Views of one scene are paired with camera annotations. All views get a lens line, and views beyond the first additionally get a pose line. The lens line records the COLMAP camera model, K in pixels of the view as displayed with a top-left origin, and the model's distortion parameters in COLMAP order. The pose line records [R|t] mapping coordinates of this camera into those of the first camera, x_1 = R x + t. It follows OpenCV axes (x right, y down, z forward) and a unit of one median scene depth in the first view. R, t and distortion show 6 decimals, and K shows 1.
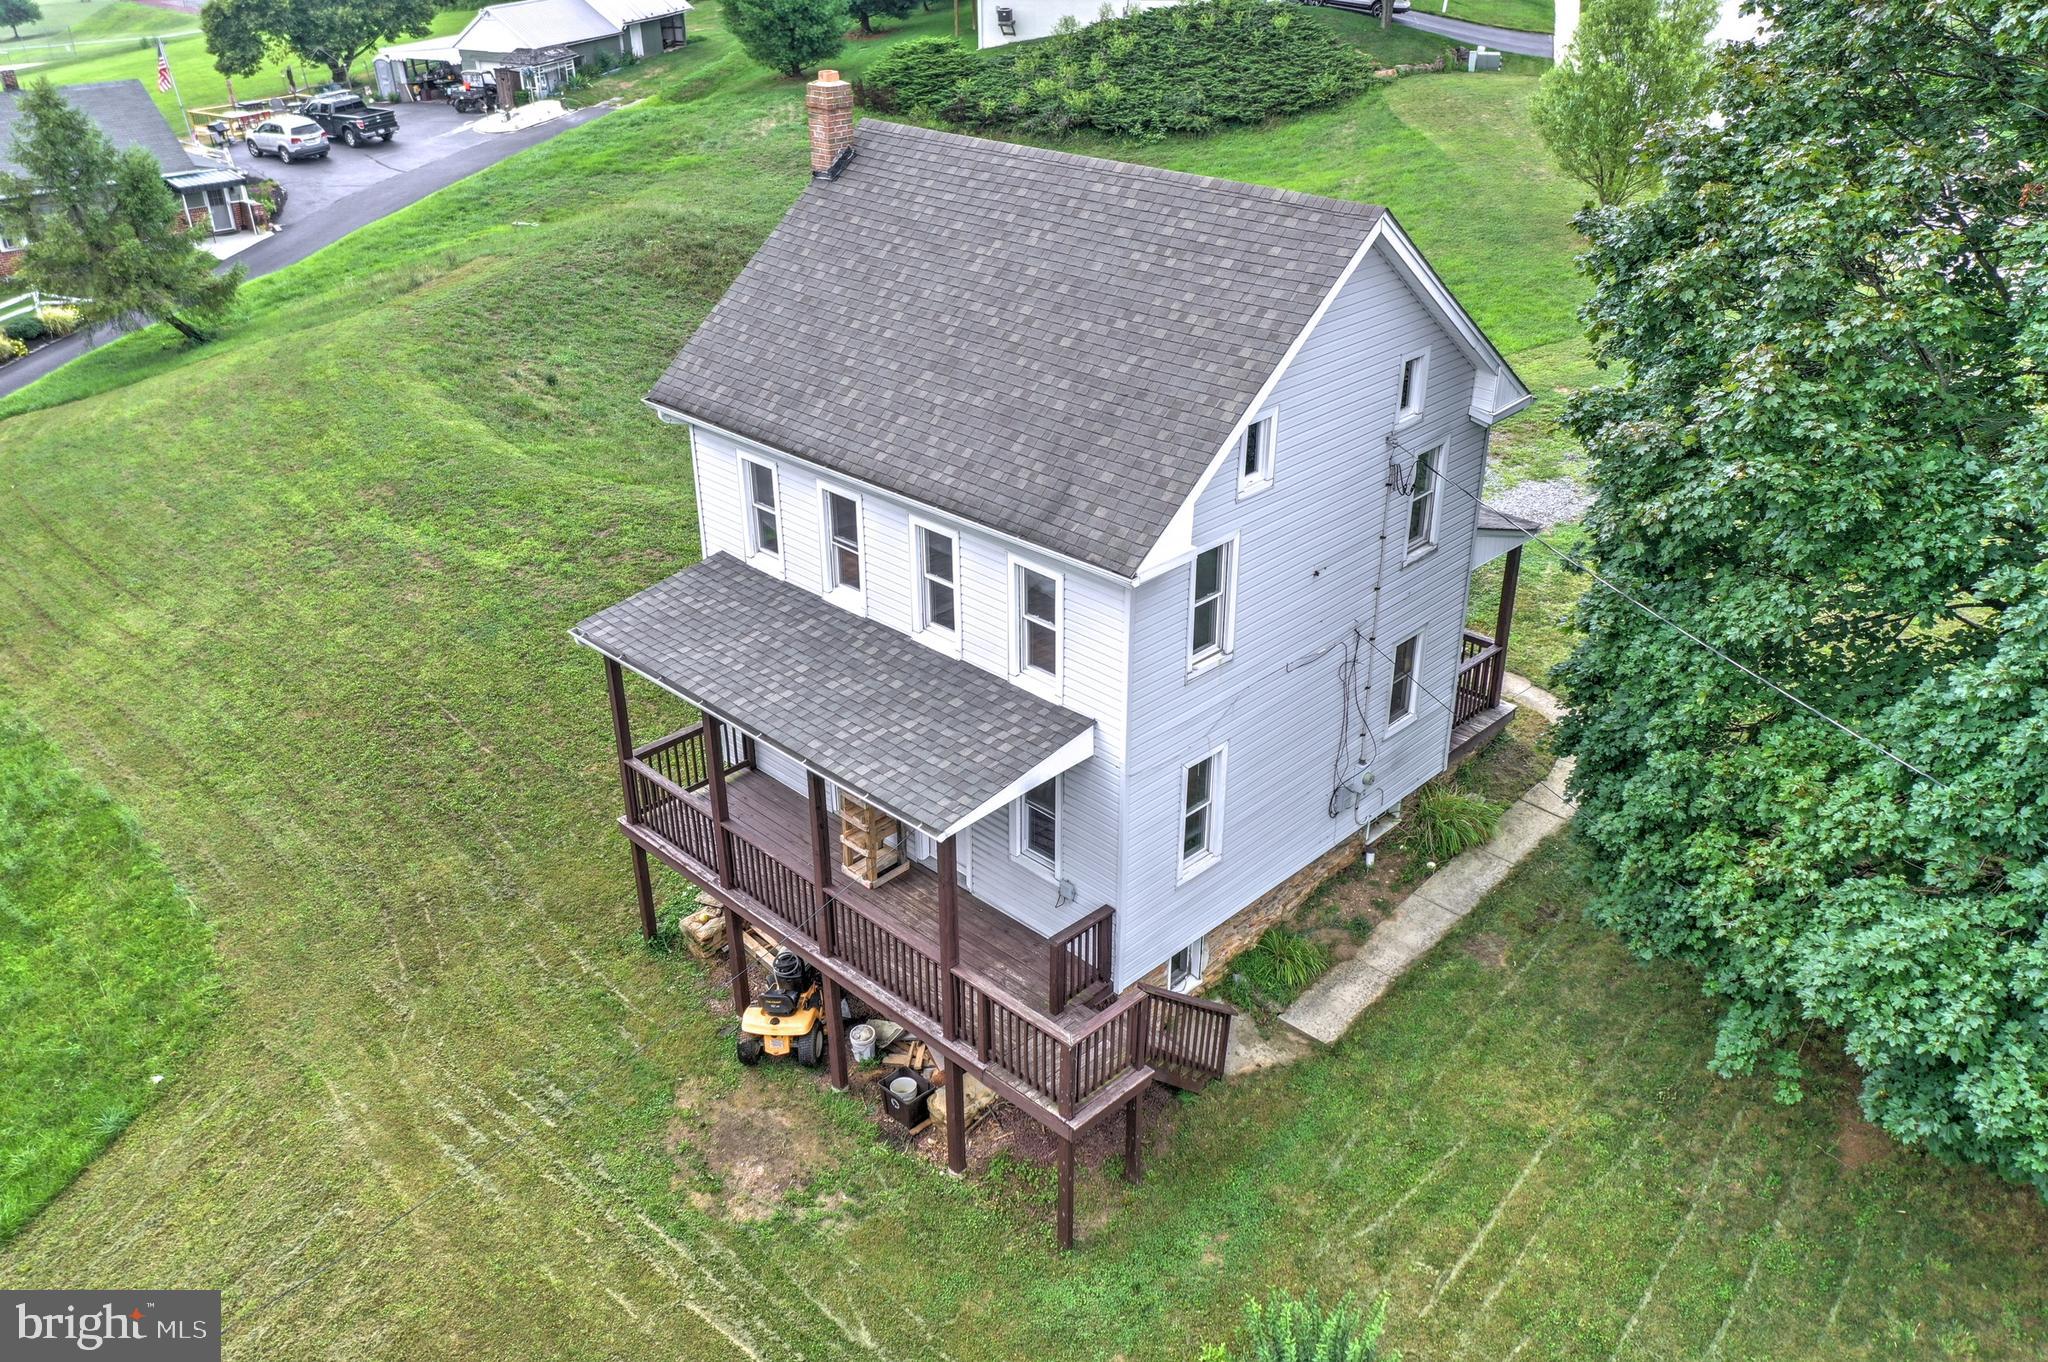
lens RADIAL K [[1615.2, 0, 1026.2], [0, 1615.2, 677.1], [0, 0, 1]] dist [0.006656, -0.009276]
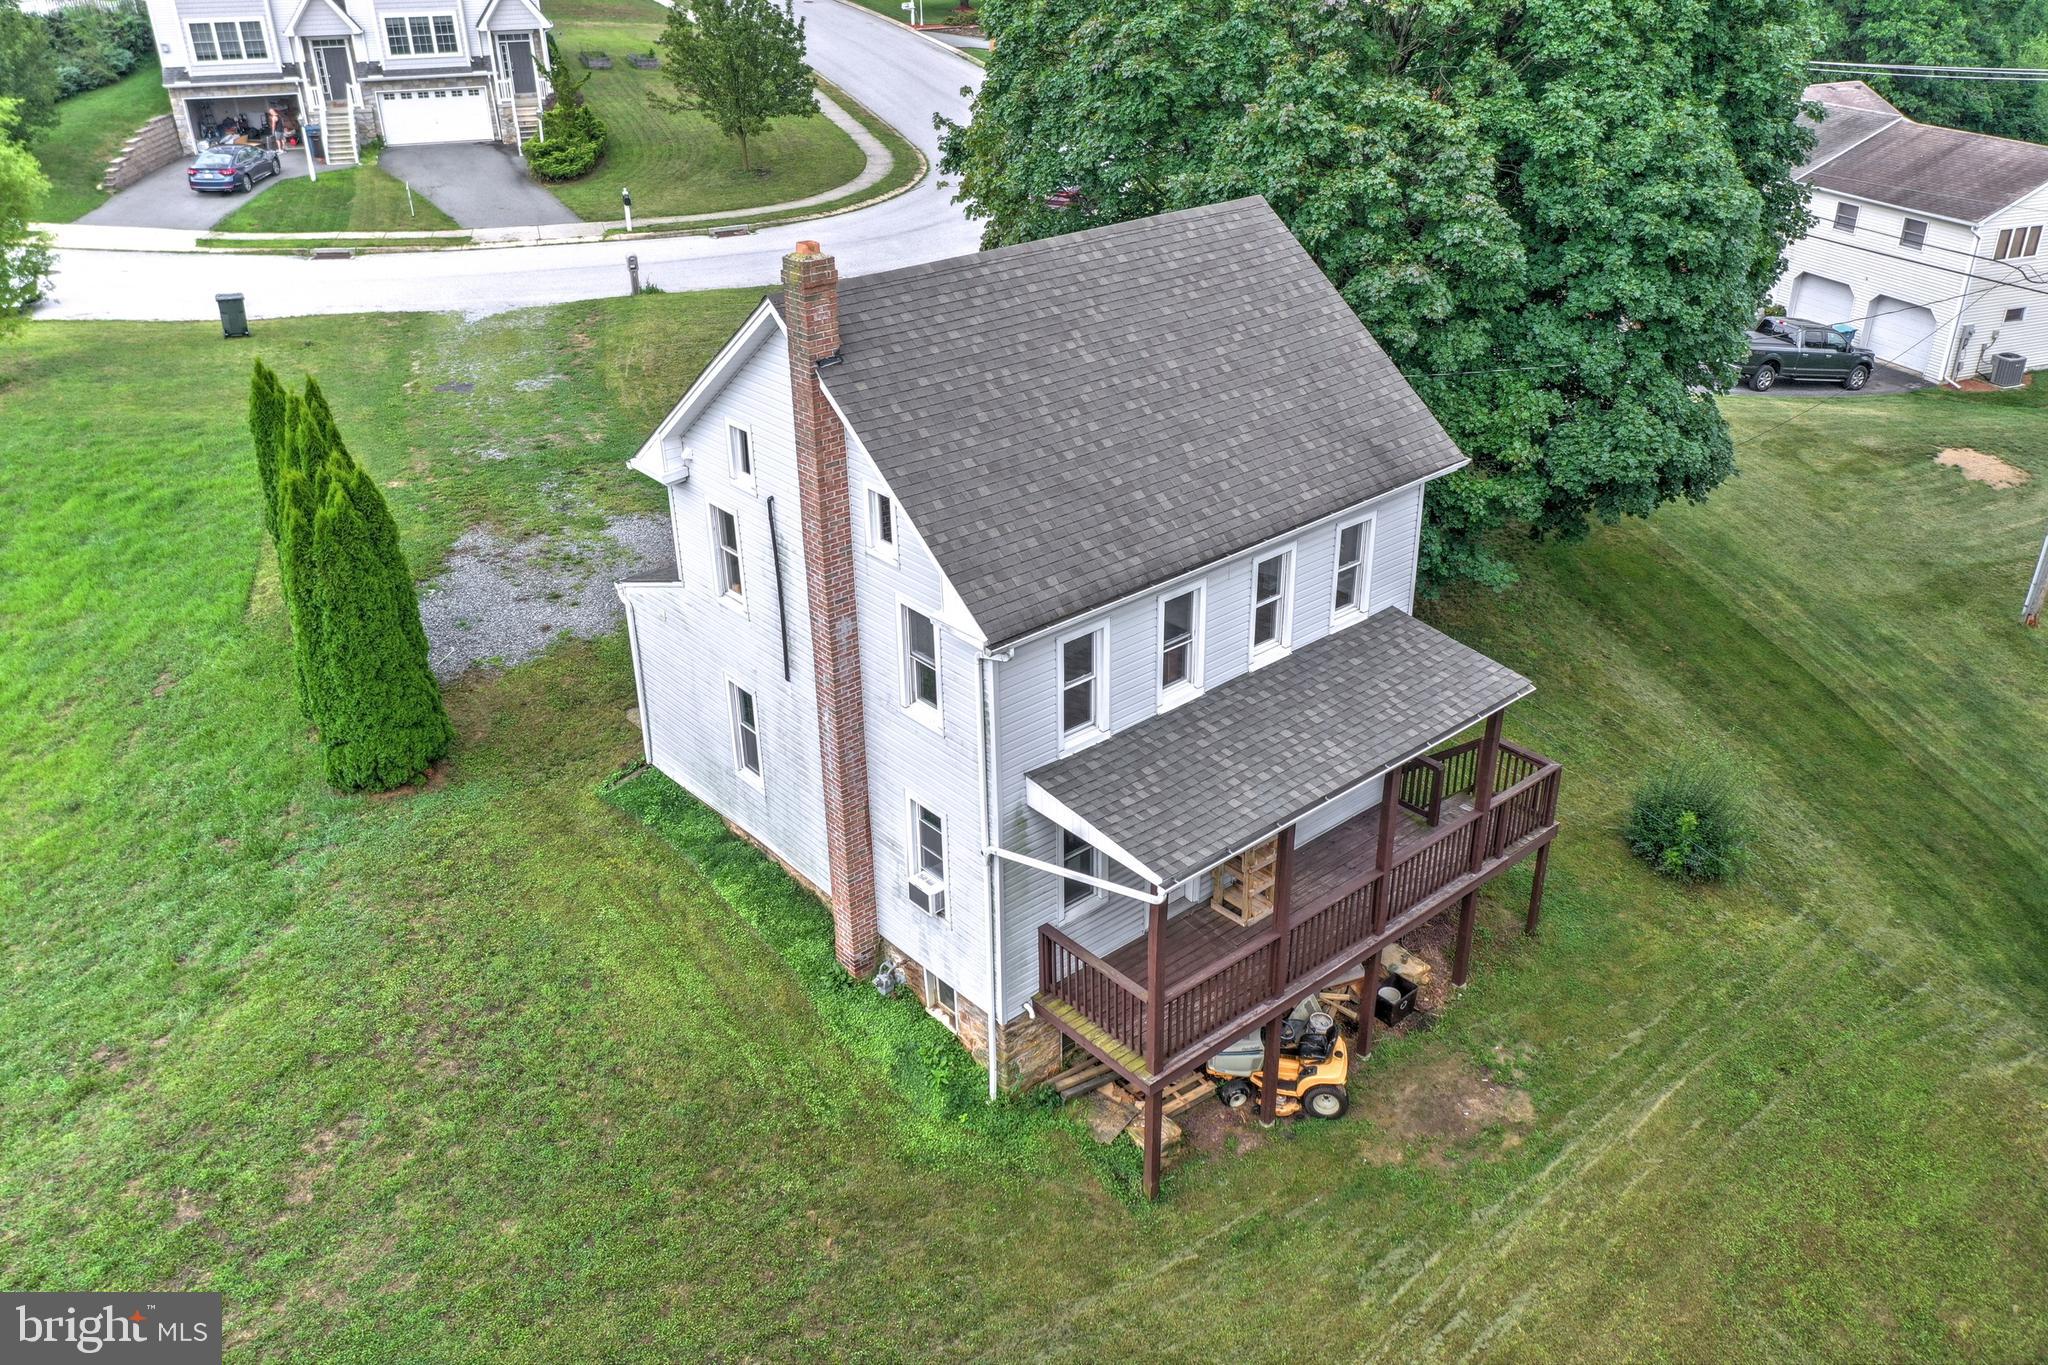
lens RADIAL K [[1615.2, 0, 1026.1], [0, 1615.2, 680.1], [0, 0, 1]] dist [0.006656, -0.009276]
pose [[0.086903, -0.457585, 0.884909, -1.087918], [0.477614, 0.798666, 0.366084, -0.508040], [-0.874261, 0.390831, 0.287955, 0.855301]]
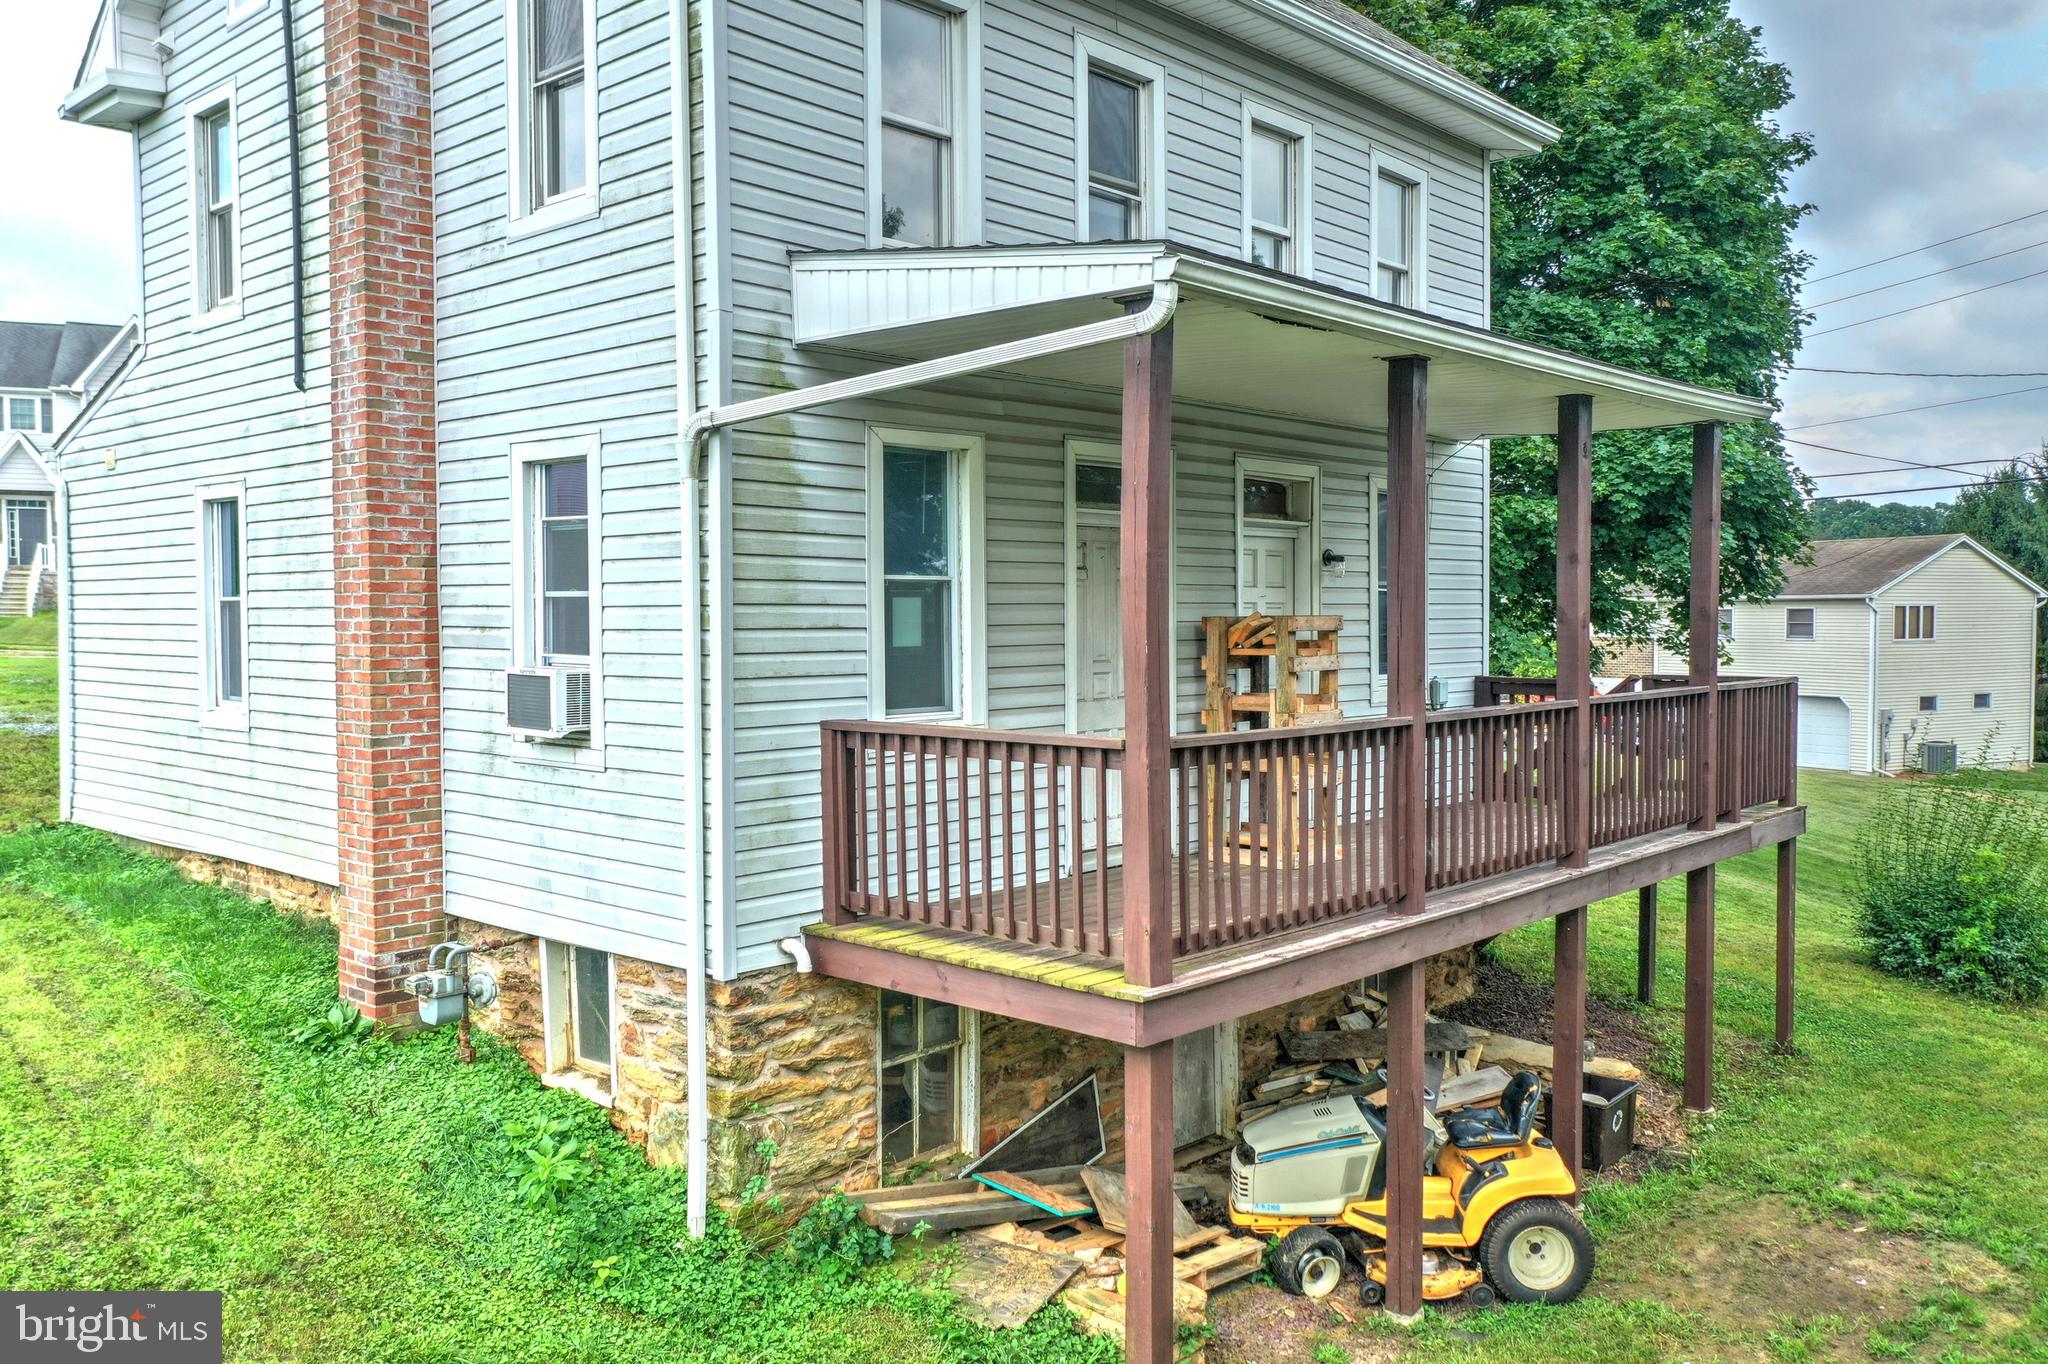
lens RADIAL K [[1615.2, 0, 1030.7], [0, 1615.2, 685.1], [0, 0, 1]] dist [0.006656, -0.009276]
pose [[-0.037114, -0.035358, 0.998685, -0.668383], [0.469912, 0.881371, 0.048667, -0.012193], [-0.881933, 0.471100, -0.016096, 1.157173]]
